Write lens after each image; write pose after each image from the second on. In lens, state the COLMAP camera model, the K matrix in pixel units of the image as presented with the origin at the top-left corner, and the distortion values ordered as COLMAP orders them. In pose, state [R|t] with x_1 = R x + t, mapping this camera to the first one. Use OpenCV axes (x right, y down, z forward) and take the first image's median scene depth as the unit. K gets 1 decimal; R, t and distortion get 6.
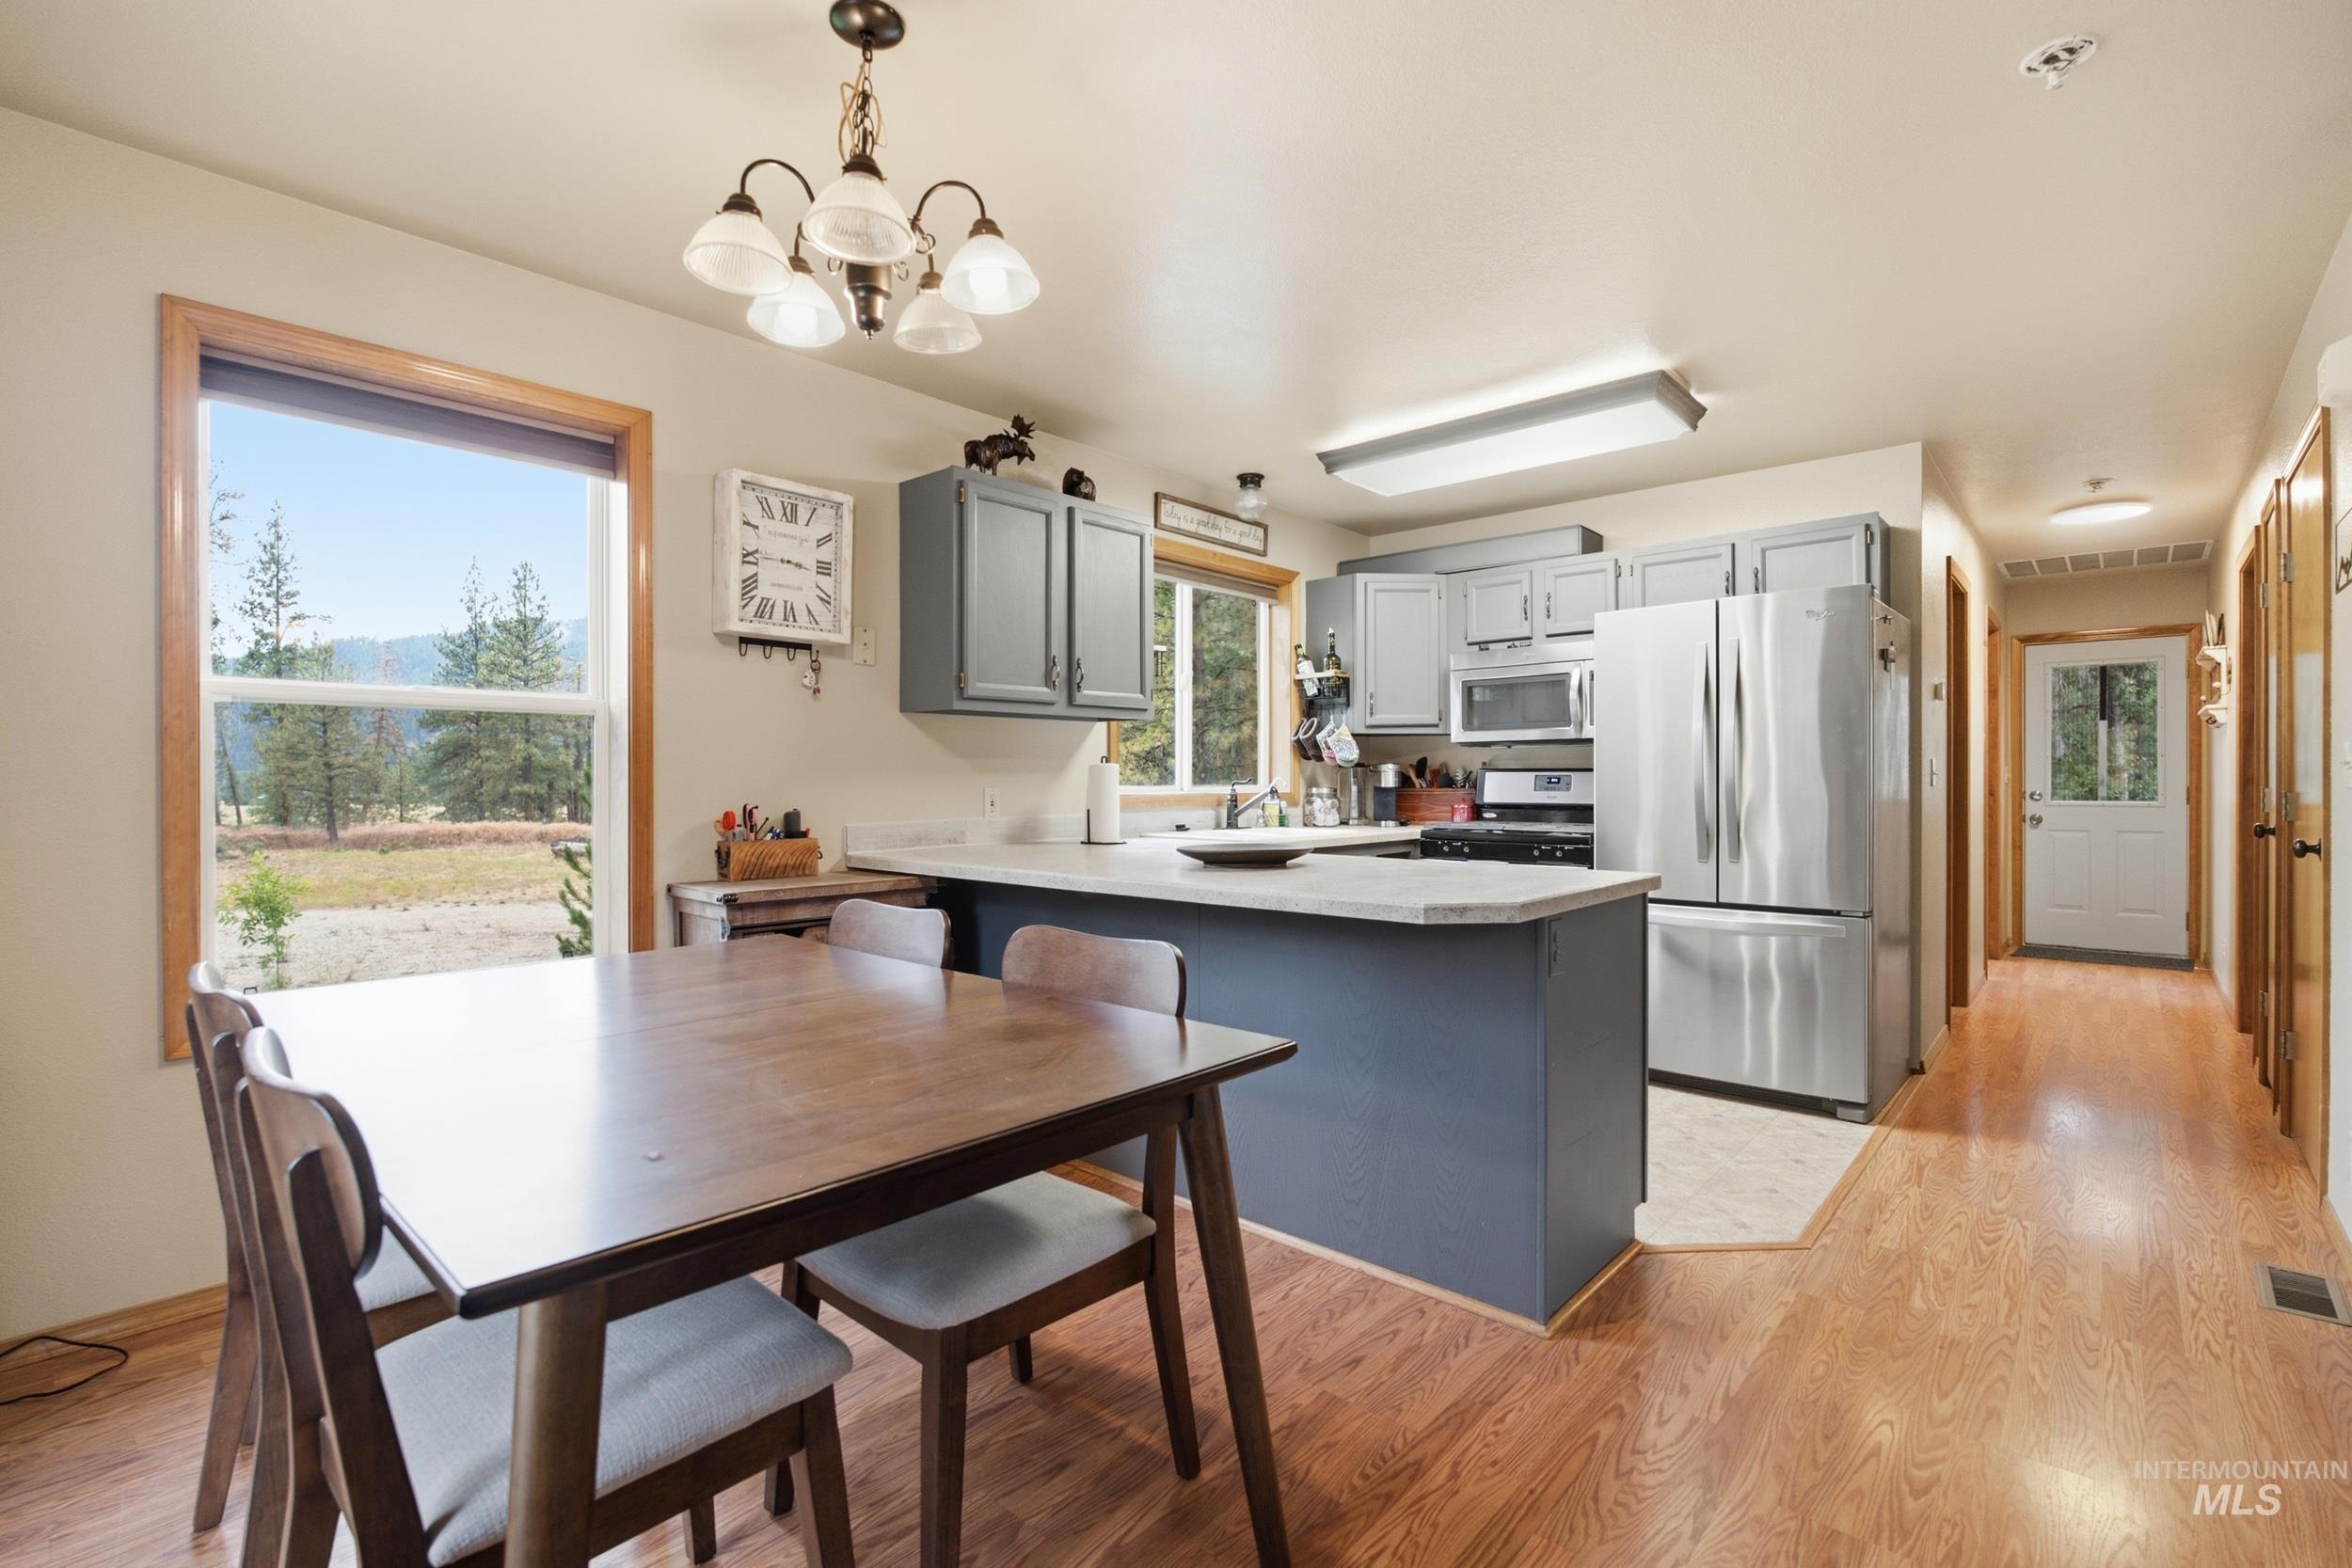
lens RADIAL K [[1071.1, 0, 1176.2], [0, 1071.1, 770.2], [0, 0, 1]] dist [-0.000147, -0.000041]
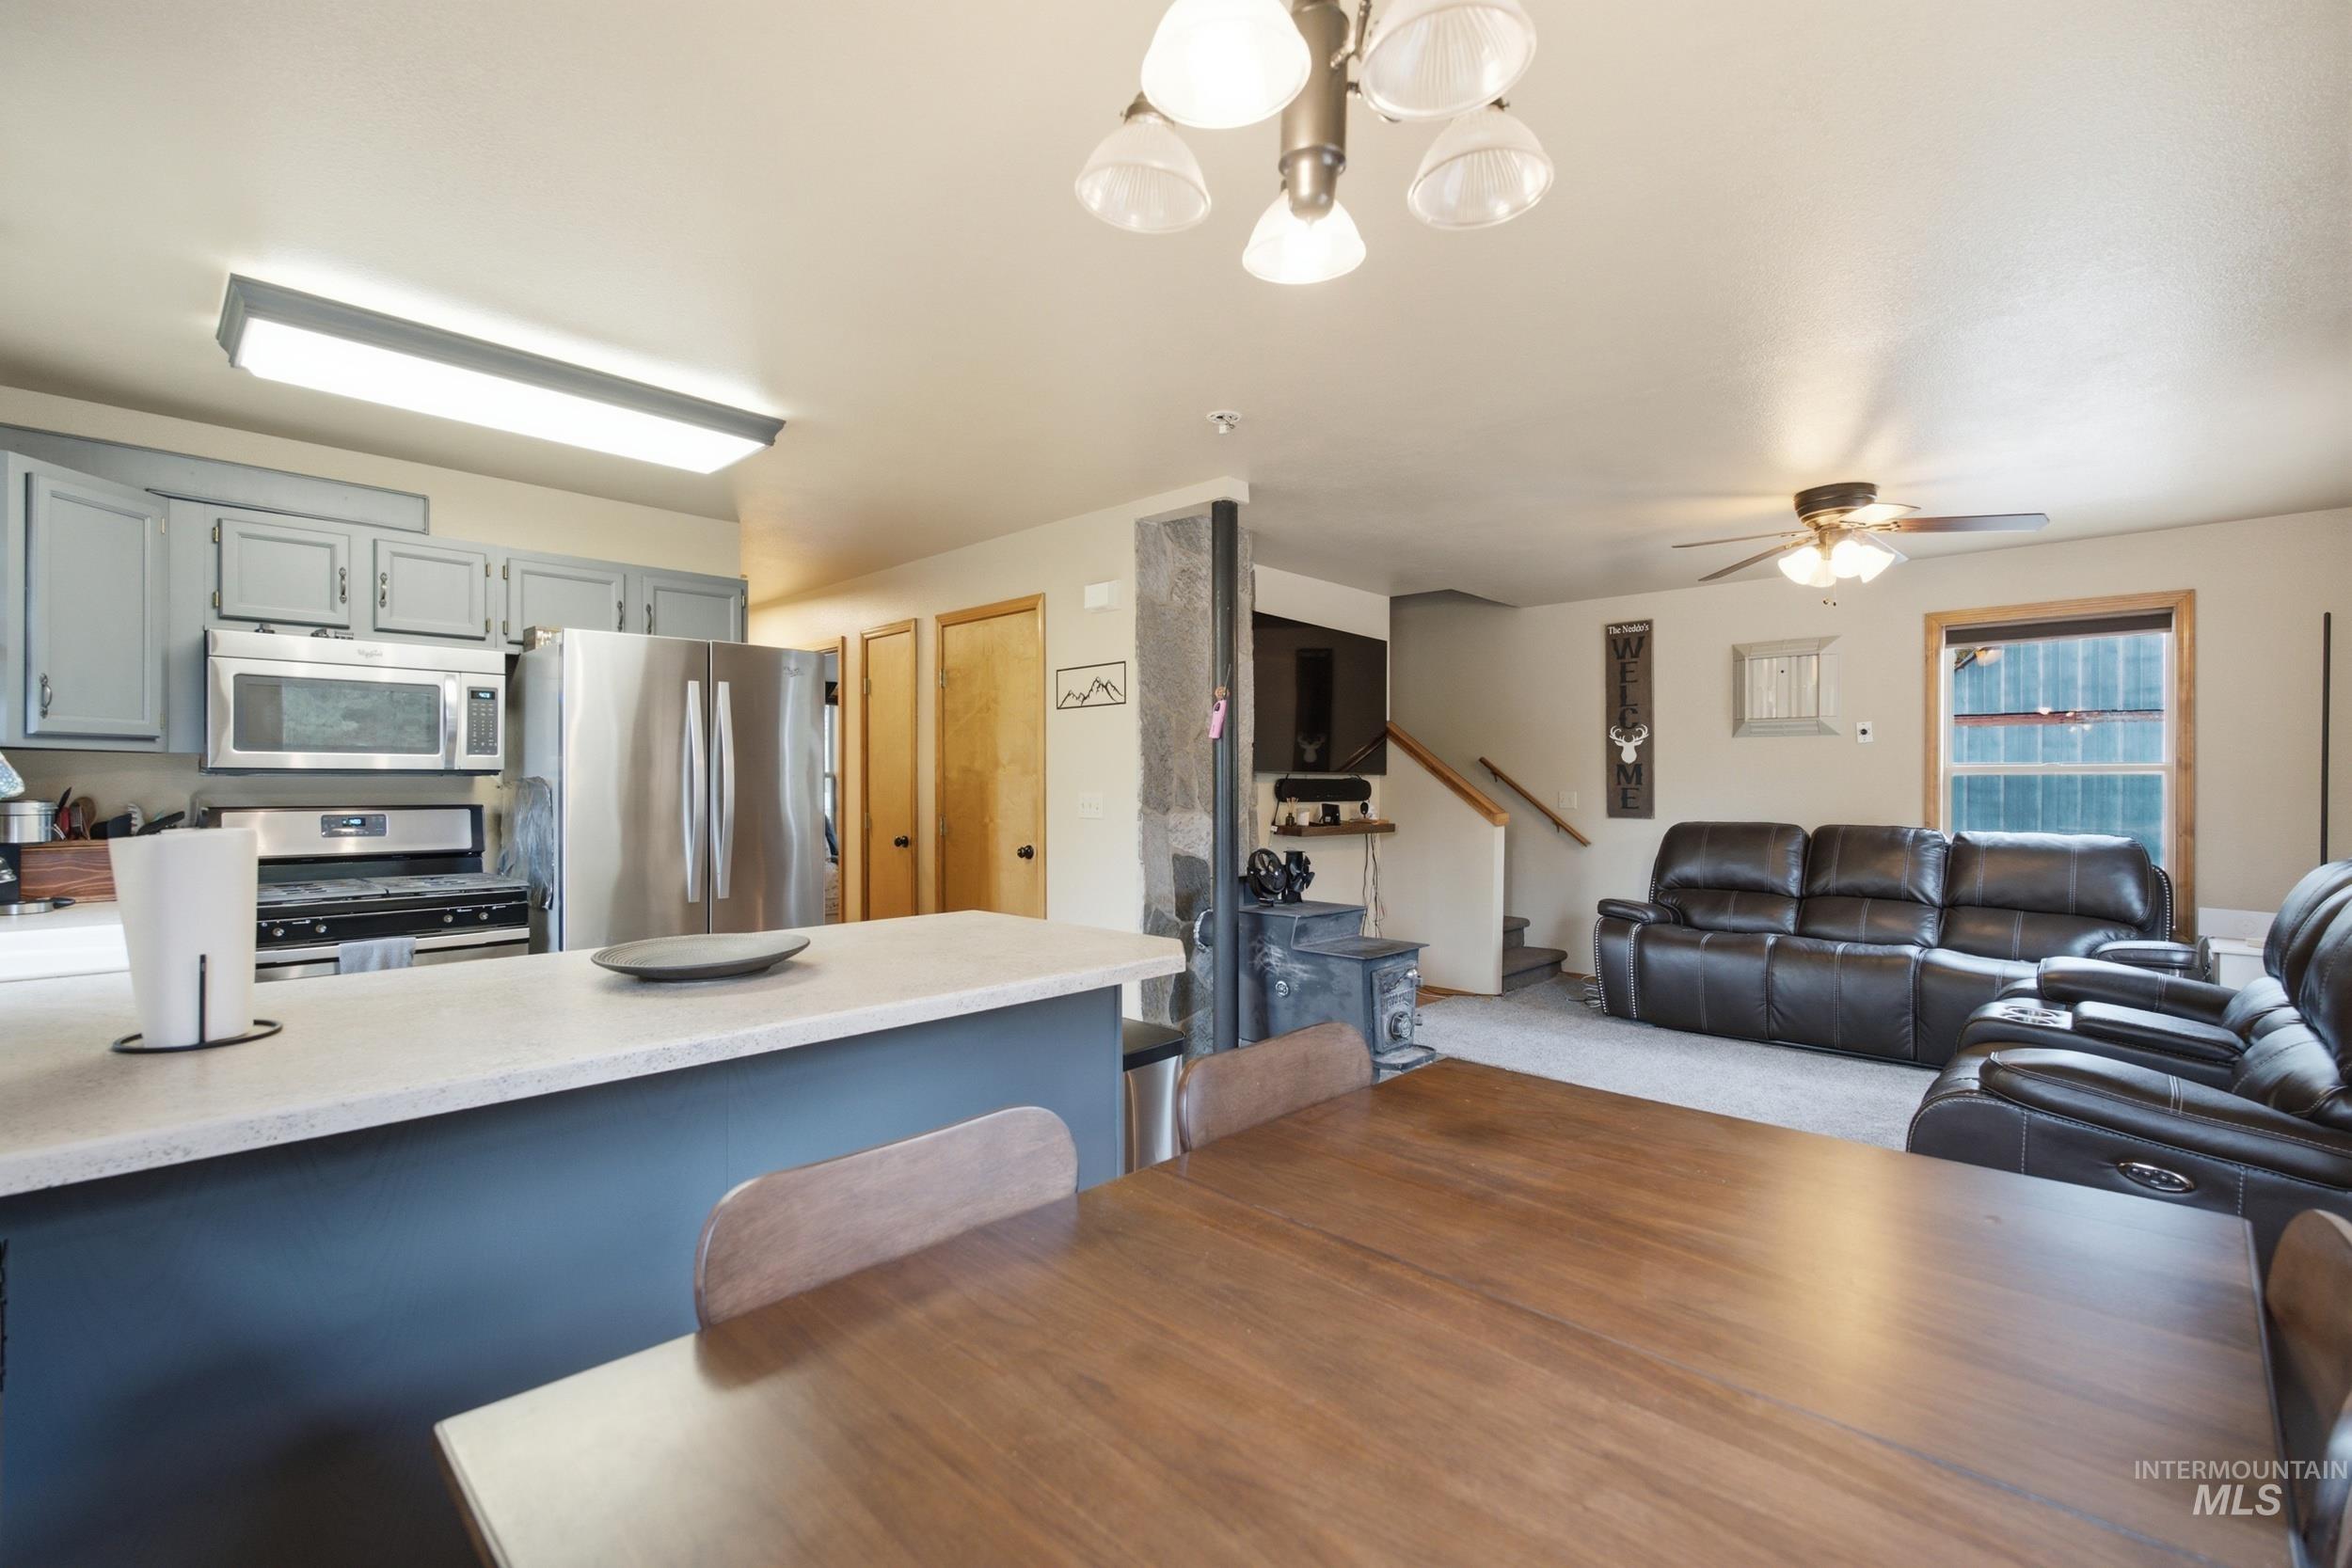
lens RADIAL K [[1071.1, 0, 1176.2], [0, 1071.1, 770.2], [0, 0, 1]] dist [-0.000147, -0.000041]
pose [[0.020310, 0.018491, 0.999623, -0.370777], [-0.011031, 0.999772, -0.018270, -0.019630], [-0.999733, -0.010656, 0.020510, 0.413512]]
